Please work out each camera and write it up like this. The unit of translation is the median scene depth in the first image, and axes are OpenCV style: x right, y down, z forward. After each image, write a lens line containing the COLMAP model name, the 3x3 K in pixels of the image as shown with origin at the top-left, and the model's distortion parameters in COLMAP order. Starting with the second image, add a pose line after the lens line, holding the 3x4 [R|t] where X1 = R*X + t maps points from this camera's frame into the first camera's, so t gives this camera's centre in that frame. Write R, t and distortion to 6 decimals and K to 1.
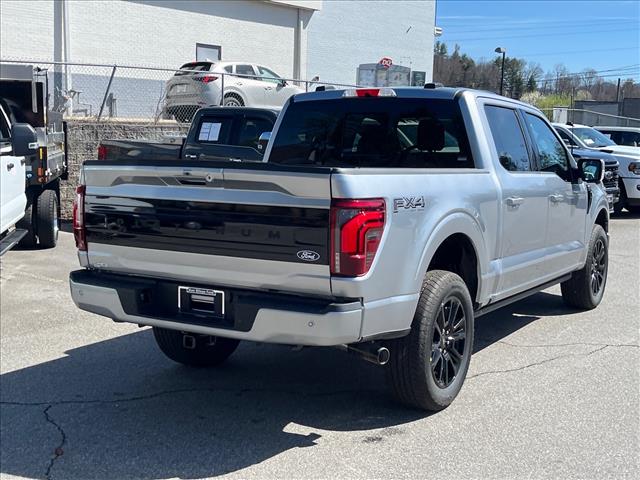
lens RADIAL K [[843.5, 0, 318.5], [0, 843.5, 244.5], [0, 0, 1]] dist [0.039917, 0.000000]
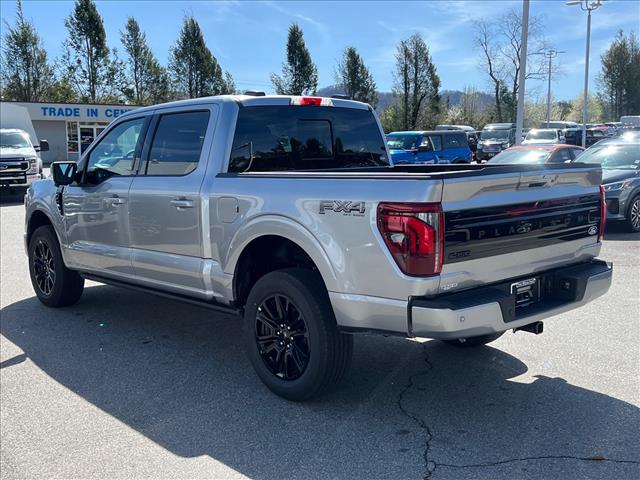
lens RADIAL K [[730.6, 0, 317.4], [0, 730.6, 239.5], [0, 0, 1]] dist [0.026978, 0.000000]
pose [[0.289911, -0.138115, 0.947035, -0.889123], [0.128458, 0.986194, 0.104501, -0.107966], [-0.948394, 0.091359, 0.303650, 0.764173]]
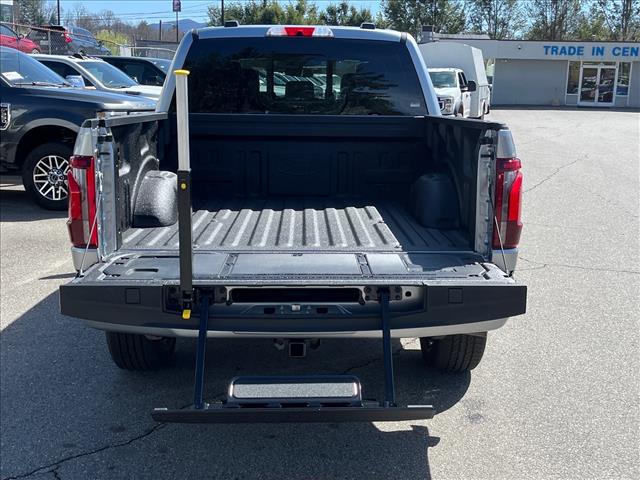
lens RADIAL K [[770.6, 0, 323.3], [0, 770.6, 234.8], [0, 0, 1]] dist [0.014098, 0.000000]
pose [[0.840416, -0.102892, 0.532084, -0.394192], [0.060239, 0.993463, 0.096965, -0.046423], [-0.538583, -0.049439, 0.841121, 0.307089]]
